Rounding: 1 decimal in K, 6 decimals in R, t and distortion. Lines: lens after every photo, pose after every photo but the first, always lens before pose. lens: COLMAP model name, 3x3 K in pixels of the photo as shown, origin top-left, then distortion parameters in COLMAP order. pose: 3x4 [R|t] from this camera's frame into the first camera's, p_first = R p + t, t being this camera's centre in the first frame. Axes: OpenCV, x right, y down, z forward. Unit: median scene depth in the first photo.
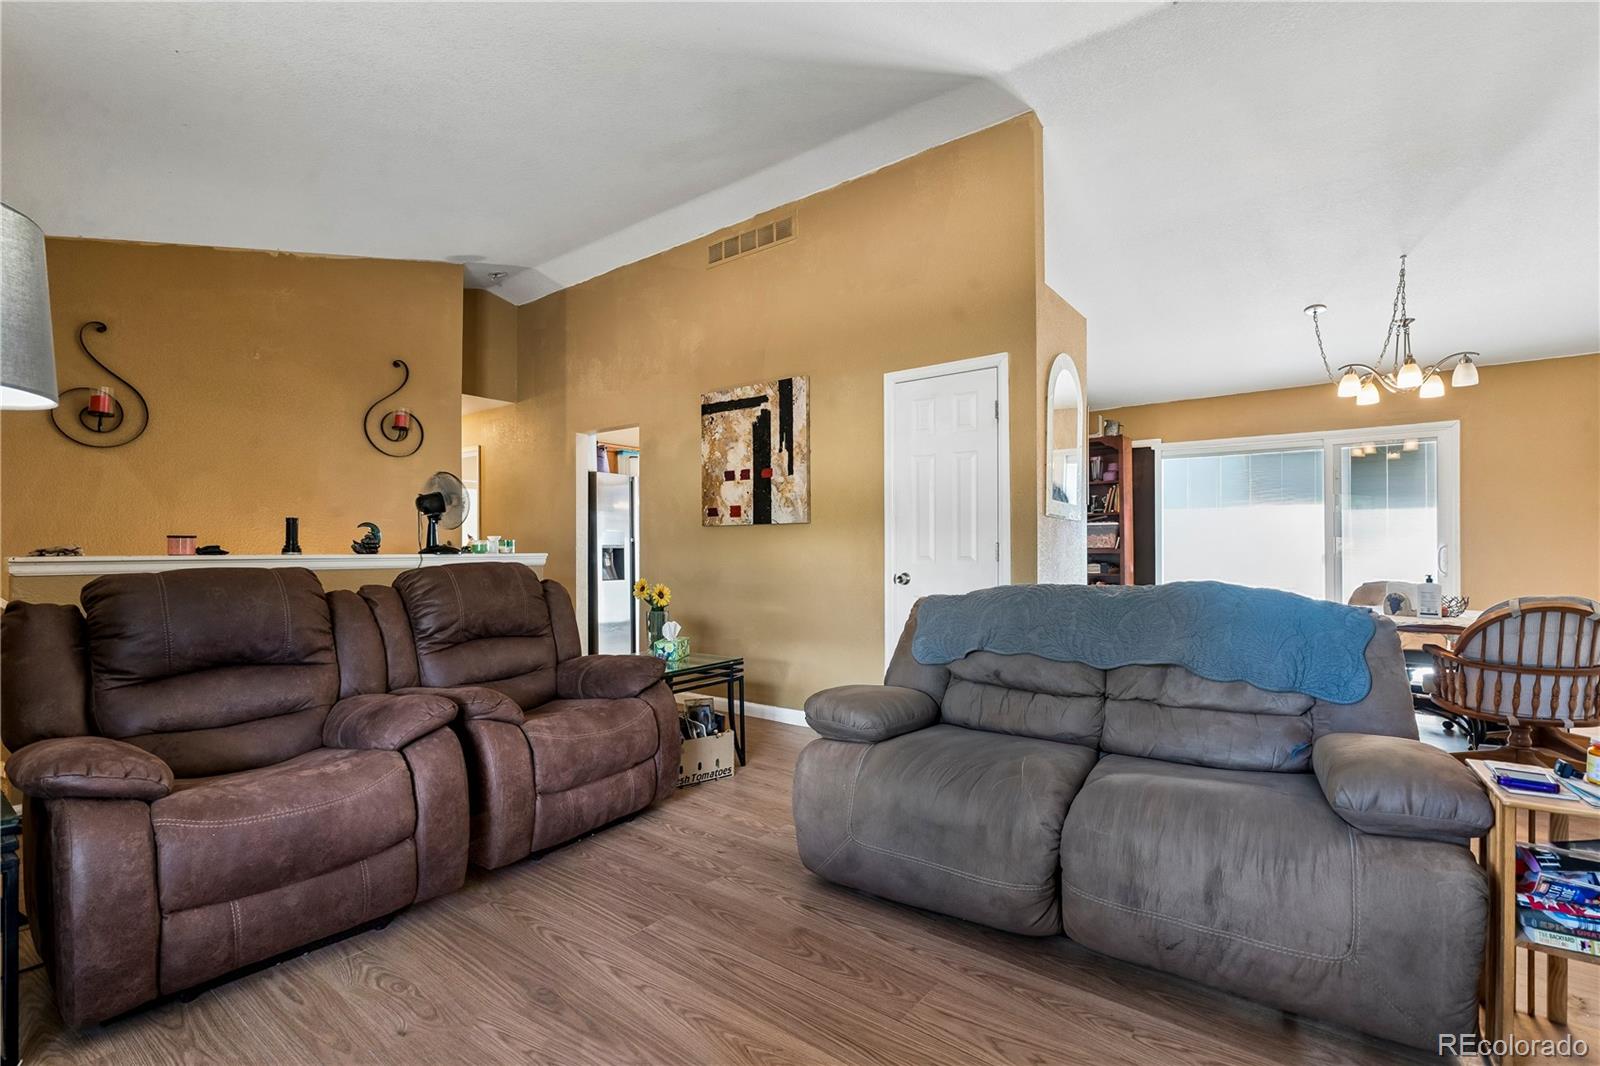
lens RADIAL K [[715.8, 0, 797.9], [0, 715.8, 543.0], [0, 0, 1]] dist [-0.001692, -0.000024]
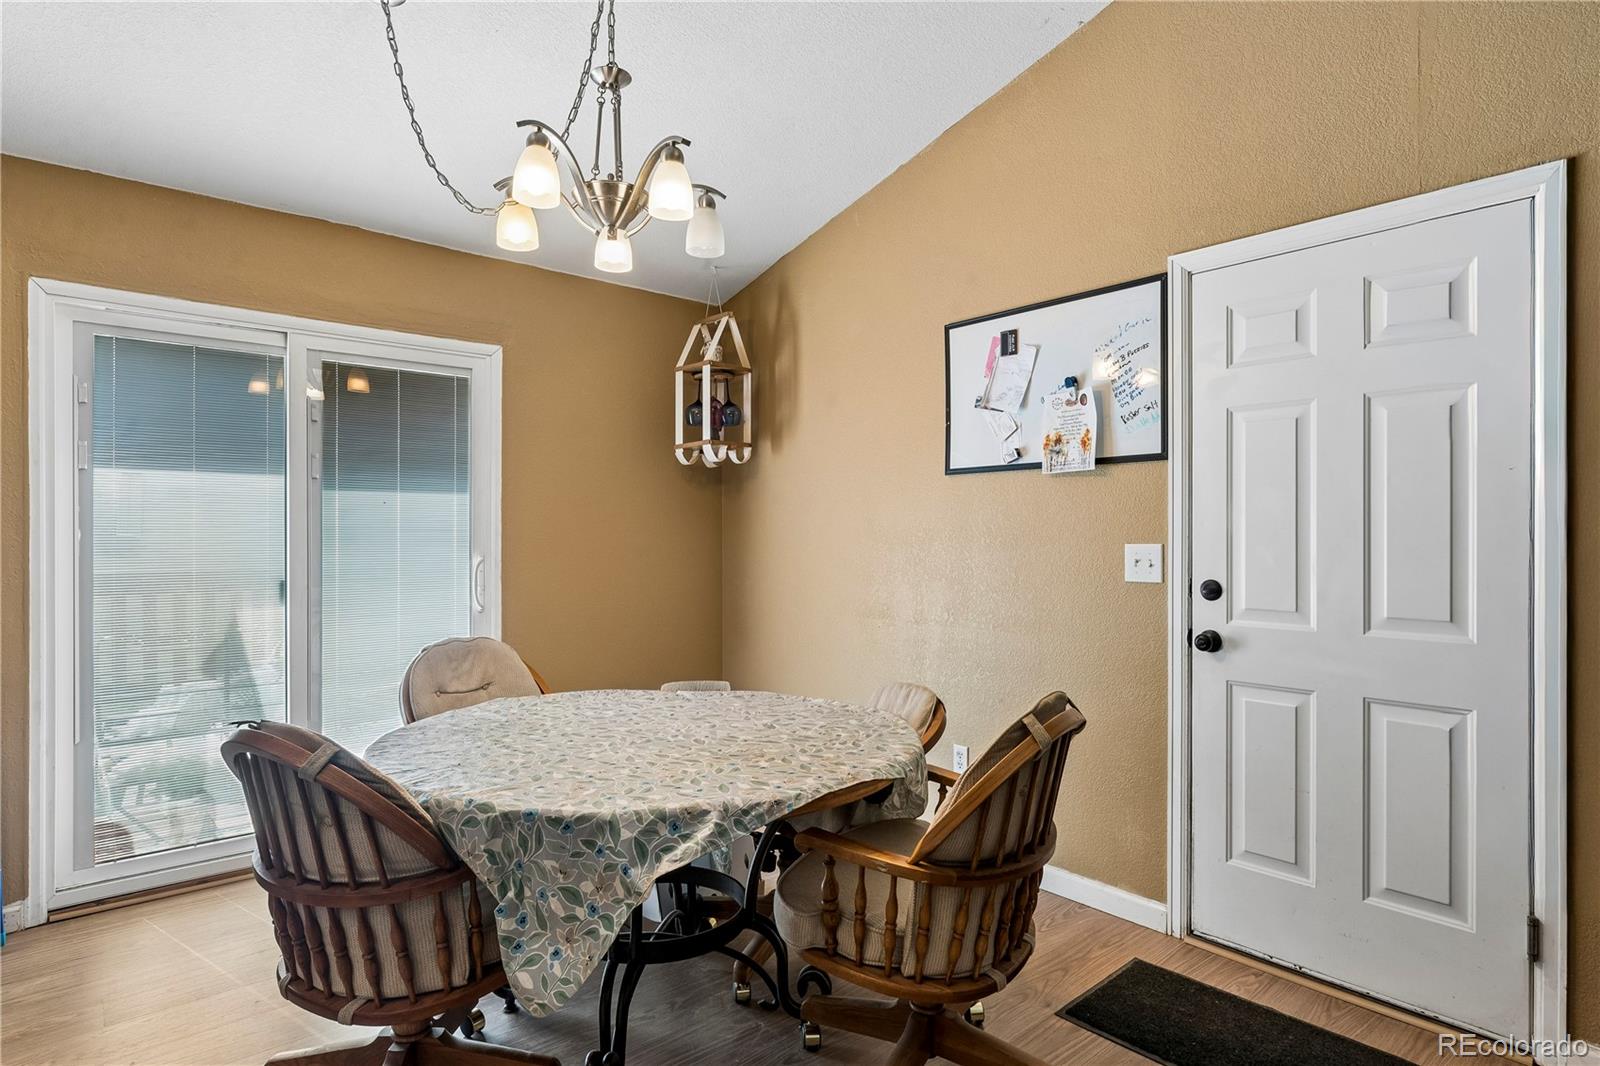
lens RADIAL K [[864.5, 0, 801.2], [0, 864.5, 534.3], [0, 0, 1]] dist [0.001158, 0.000068]
pose [[0.172556, 0.006038, 0.984981, 0.321464], [-0.008503, 0.999953, -0.004640, -0.020791], [-0.984963, -0.007575, 0.172599, 0.754082]]
